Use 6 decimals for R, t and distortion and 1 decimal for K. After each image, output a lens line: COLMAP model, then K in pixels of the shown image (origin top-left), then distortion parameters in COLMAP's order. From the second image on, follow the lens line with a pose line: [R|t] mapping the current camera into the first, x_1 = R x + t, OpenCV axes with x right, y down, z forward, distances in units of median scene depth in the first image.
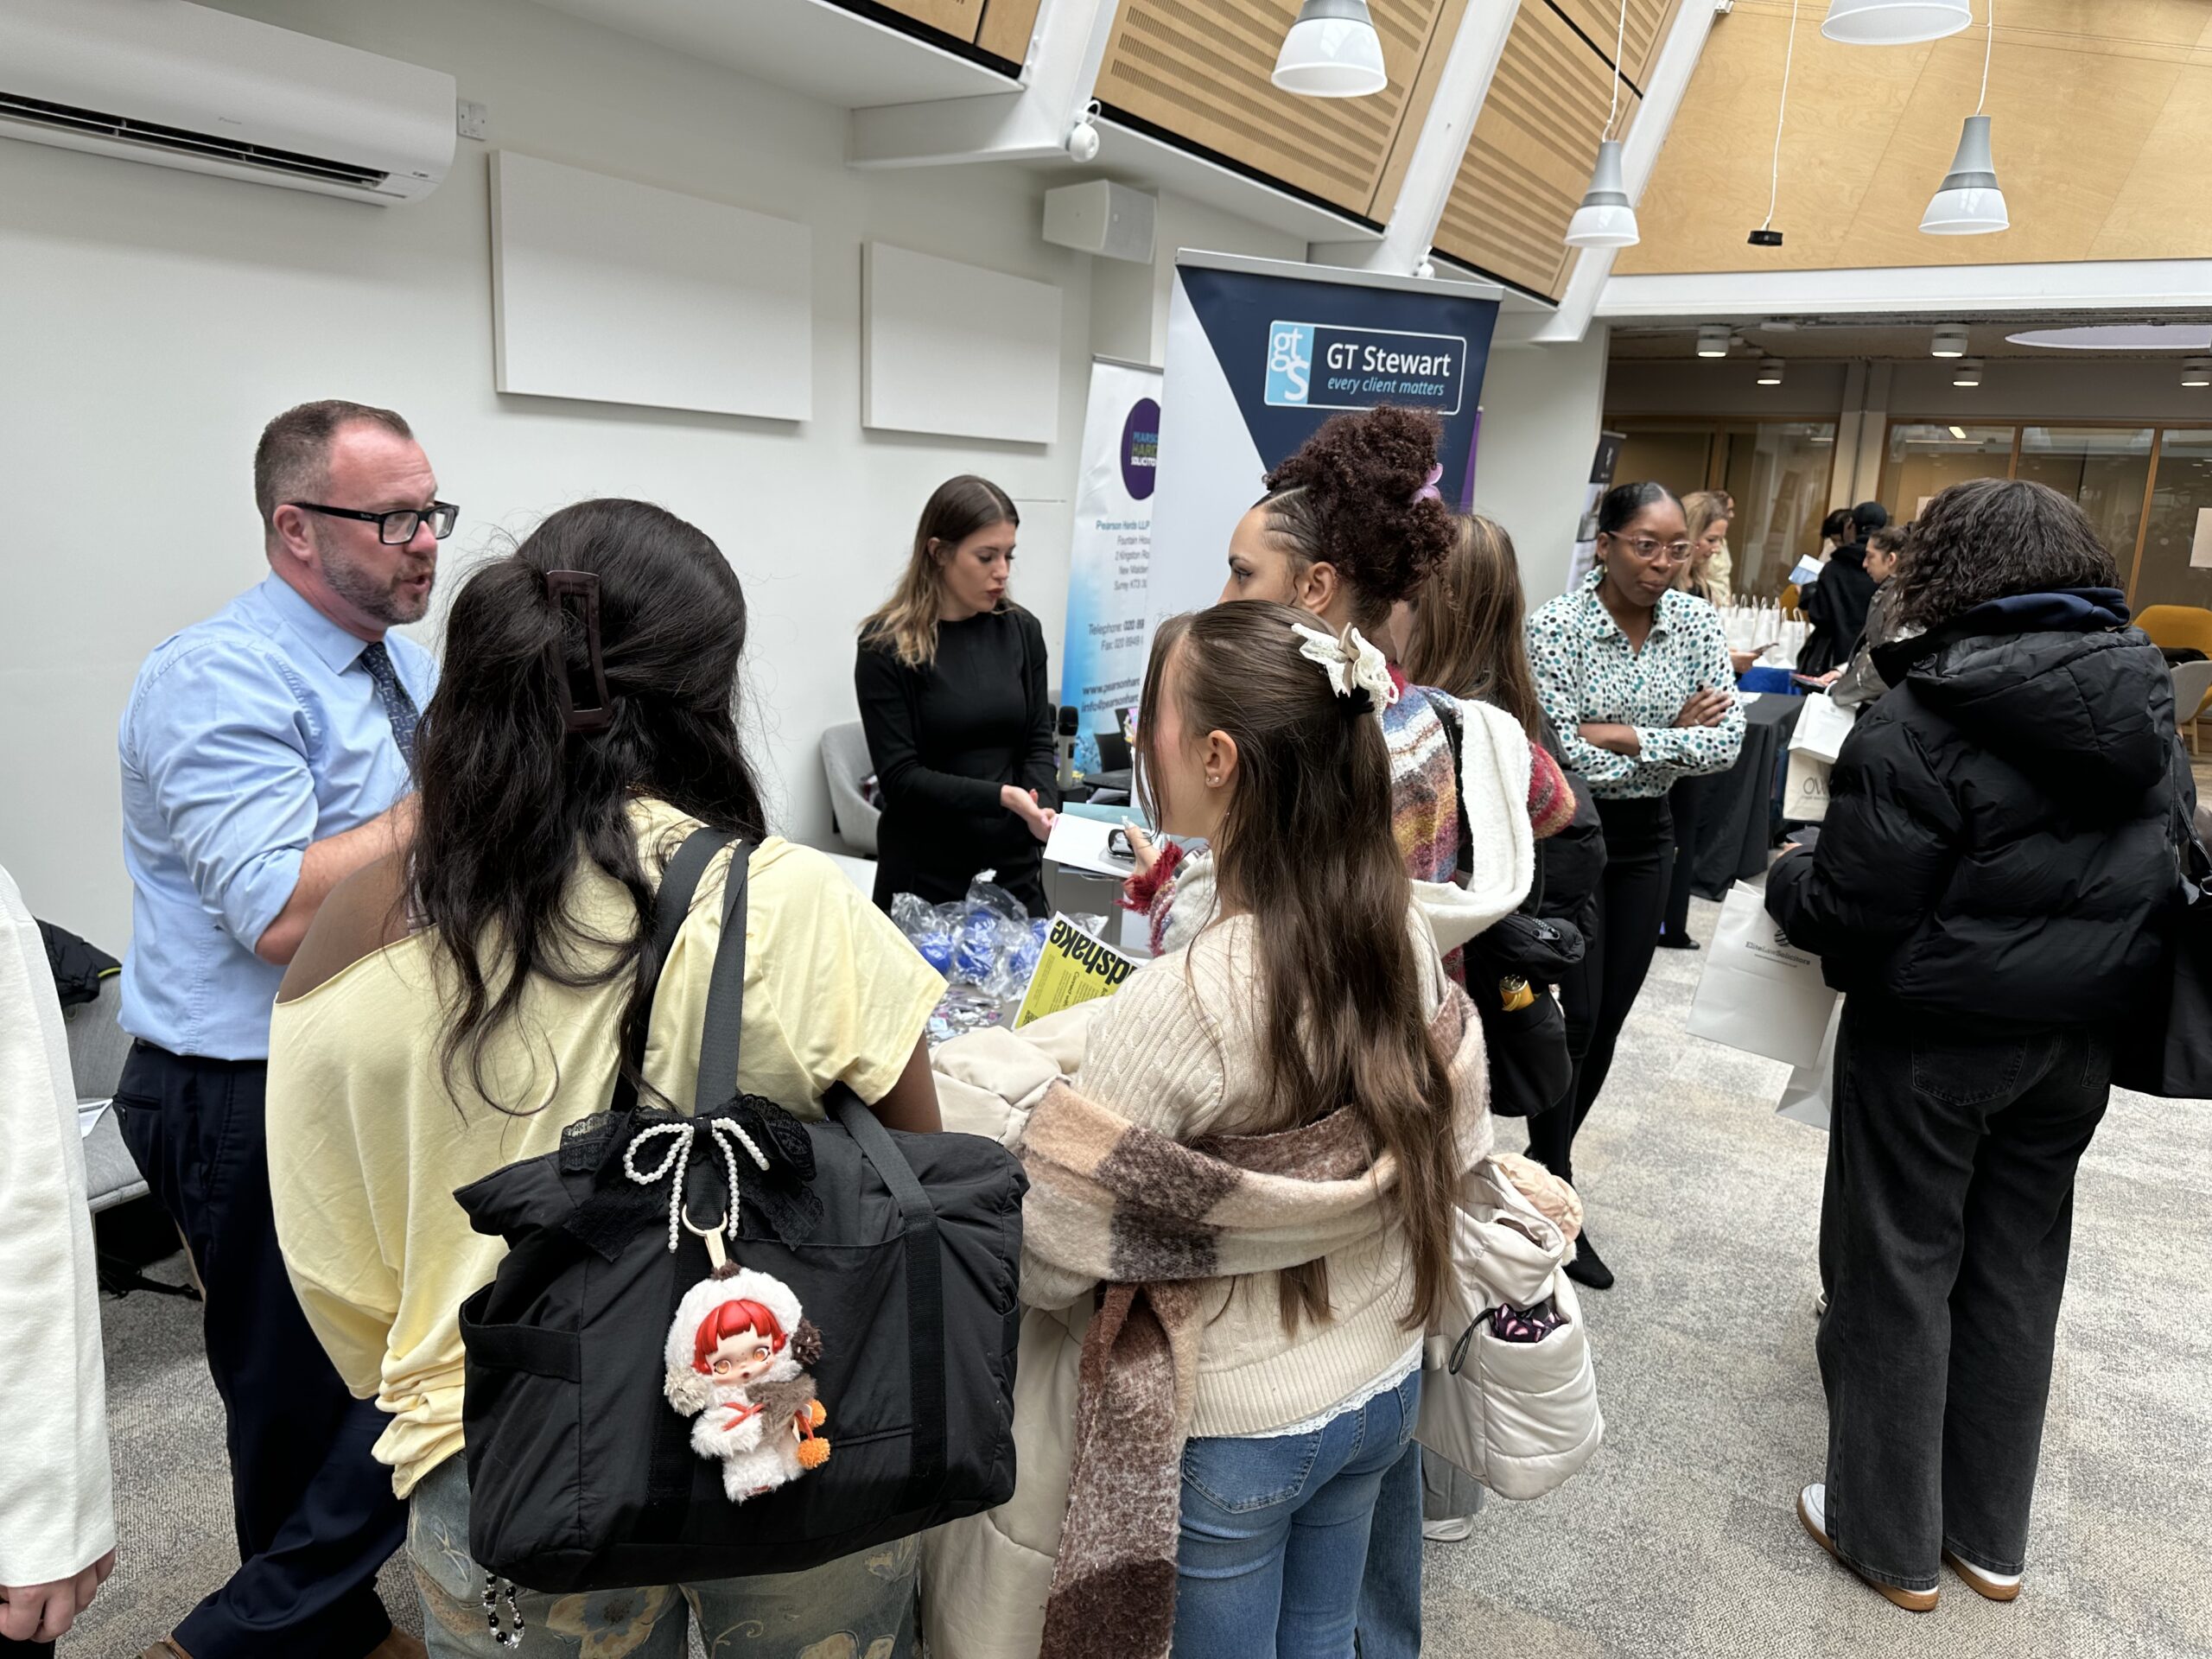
lens RADIAL K [[1563.5, 0, 1105.3], [0, 1563.5, 818.8], [0, 0, 1]] dist [0.061266, -0.081244]
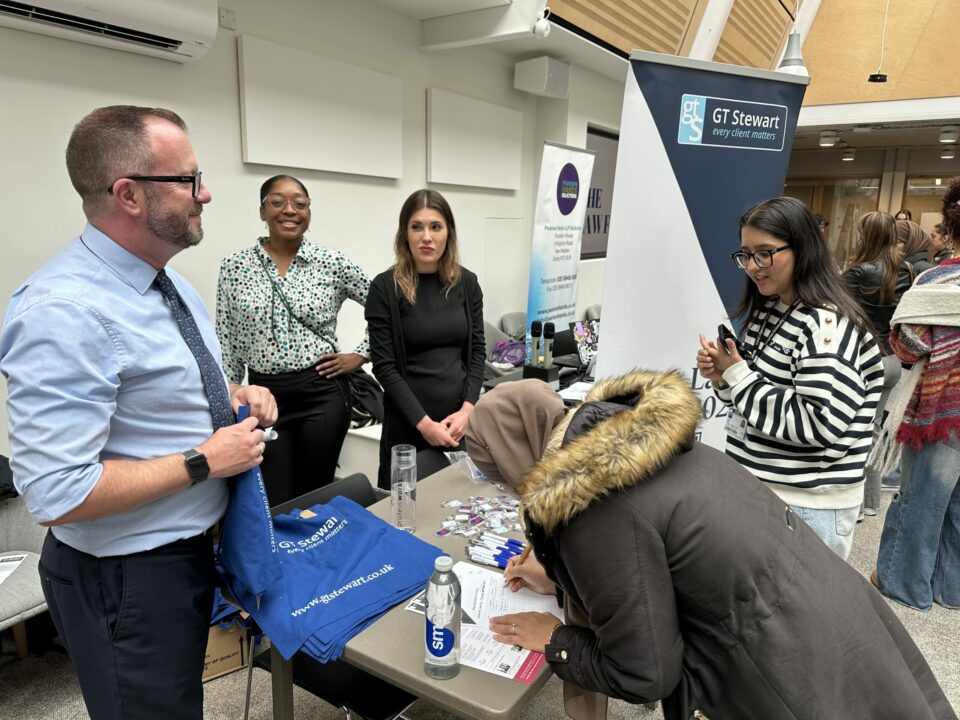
lens RADIAL K [[685.1, 0, 484.7], [0, 685.1, 373.9], [0, 0, 1]] dist [-0.009645, 0.002368]
pose [[0.998492, -0.011604, -0.053655, -0.037797], [0.012186, 0.999870, 0.010540, -0.014308], [0.053525, -0.011178, 0.998504, 0.135613]]
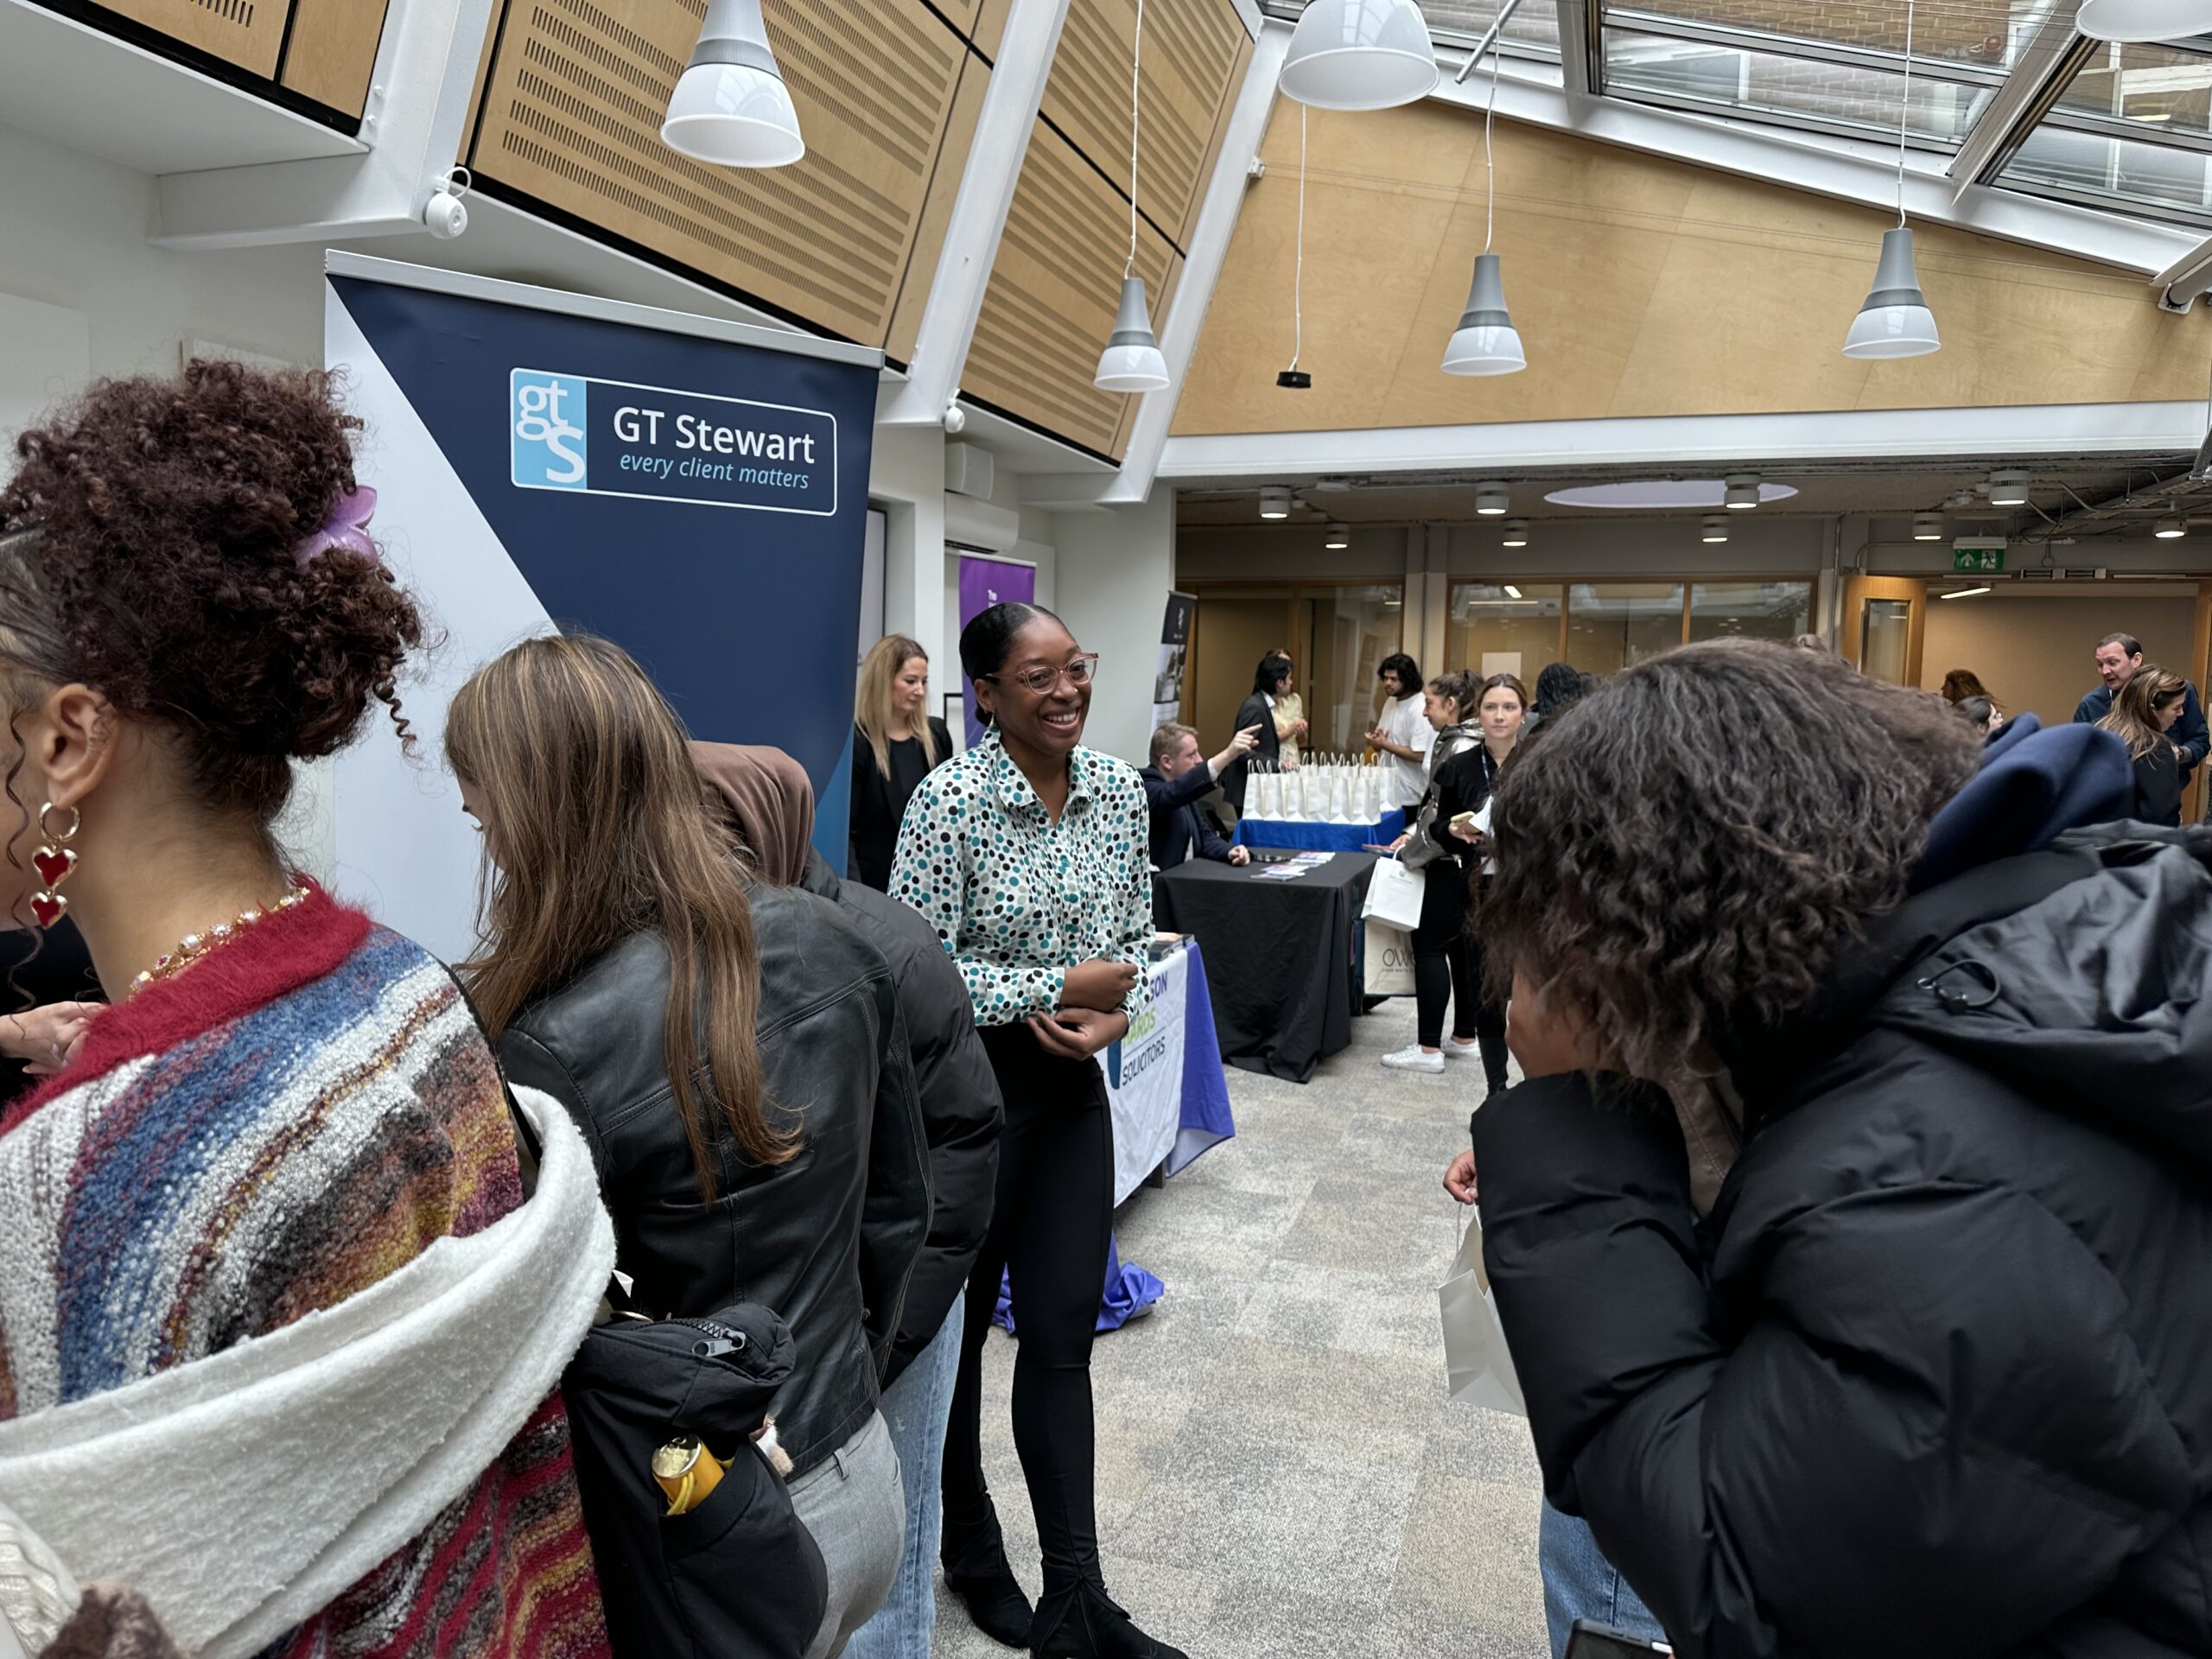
lens RADIAL K [[1545.9, 0, 1106.0], [0, 1545.9, 829.5], [0, 0, 1]] dist [0.130023, -0.206493]
pose [[0.975293, -0.043165, 0.216656, 0.107789], [0.065150, 0.993307, -0.095376, -0.019165], [-0.211089, 0.107135, 0.971578, 0.163126]]
